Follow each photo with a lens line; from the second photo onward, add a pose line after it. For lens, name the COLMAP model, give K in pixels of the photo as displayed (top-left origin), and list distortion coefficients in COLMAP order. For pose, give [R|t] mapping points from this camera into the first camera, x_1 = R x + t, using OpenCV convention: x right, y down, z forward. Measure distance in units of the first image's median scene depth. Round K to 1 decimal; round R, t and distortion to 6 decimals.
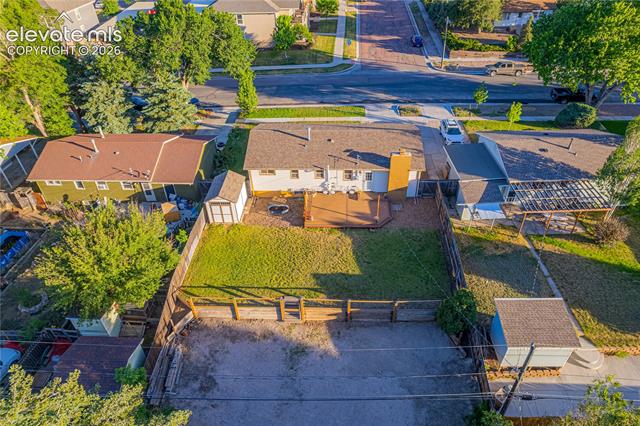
lens RADIAL K [[431.3, 0, 321.5], [0, 431.3, 205.6], [0, 0, 1]] dist [-0.044937, 0.006797]
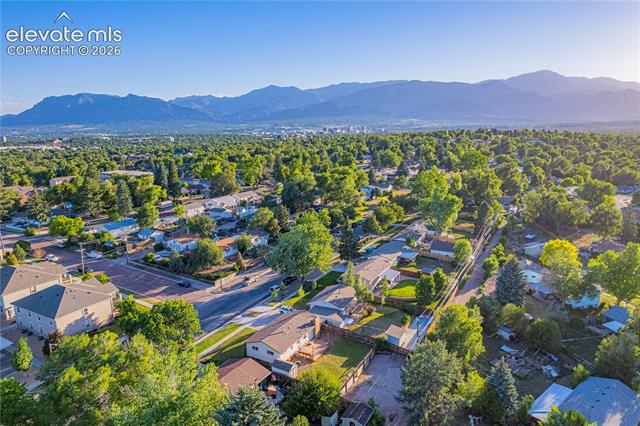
lens RADIAL K [[431.3, 0, 321.5], [0, 431.3, 205.6], [0, 0, 1]] dist [-0.044937, 0.006797]
pose [[0.438650, -0.153733, 0.885411, -1.743547], [0.534936, 0.836355, -0.119803, -0.318090], [-0.722100, 0.526190, 0.449105, -0.437835]]
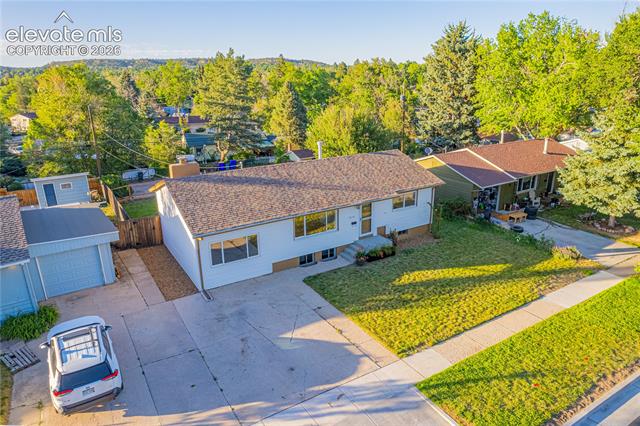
lens RADIAL K [[416.5, 0, 320.0], [0, 416.5, 213.0], [0, 0, 1]] dist [-0.037514, 0.002765]
pose [[-0.823435, 0.210573, -0.526891, 0.354899], [-0.306803, 0.615907, 0.725624, -0.597642], [0.477313, 0.759156, -0.442555, 1.363473]]
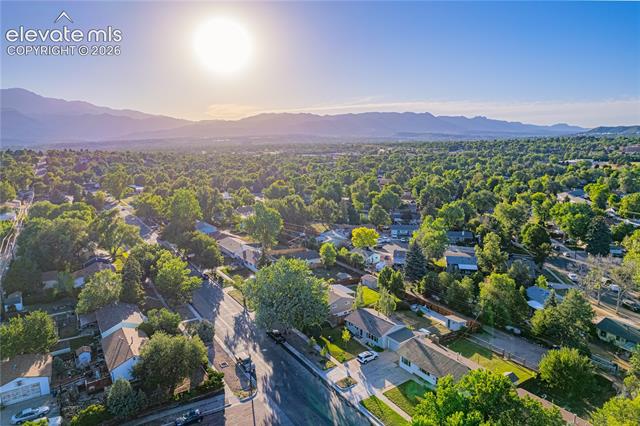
lens RADIAL K [[416.5, 0, 320.0], [0, 416.5, 213.0], [0, 0, 1]] dist [-0.037514, 0.002765]
pose [[-0.596966, -0.114905, 0.793995, -1.088191], [0.496267, 0.724731, 0.478000, -1.867428], [-0.630357, 0.679383, -0.375617, 1.650316]]
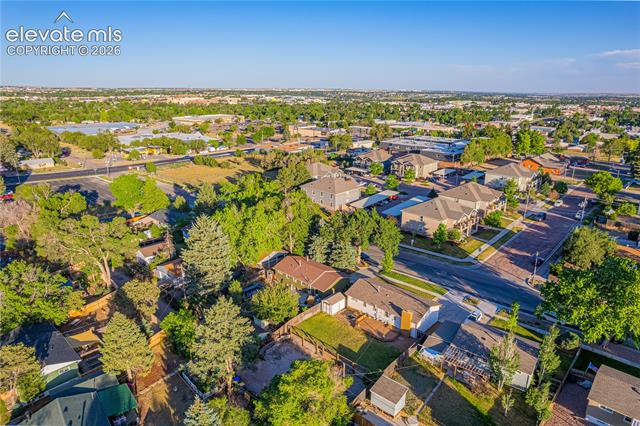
lens RADIAL K [[416.5, 0, 320.0], [0, 416.5, 213.0], [0, 0, 1]] dist [-0.037514, 0.002765]
pose [[0.765315, 0.215226, -0.606606, 0.869653], [-0.398656, 0.898412, -0.184197, -0.012309], [0.505338, 0.382796, 0.773370, -0.806176]]
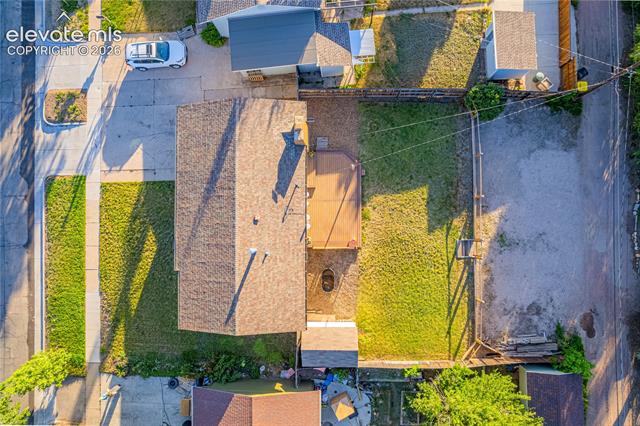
lens RADIAL K [[416.5, 0, 320.0], [0, 416.5, 213.0], [0, 0, 1]] dist [-0.037514, 0.002765]
pose [[-0.053665, -0.996942, 0.056797, -0.012154], [0.639519, 0.009370, 0.768718, -0.617990], [-0.766900, 0.077576, 0.637061, 0.461971]]
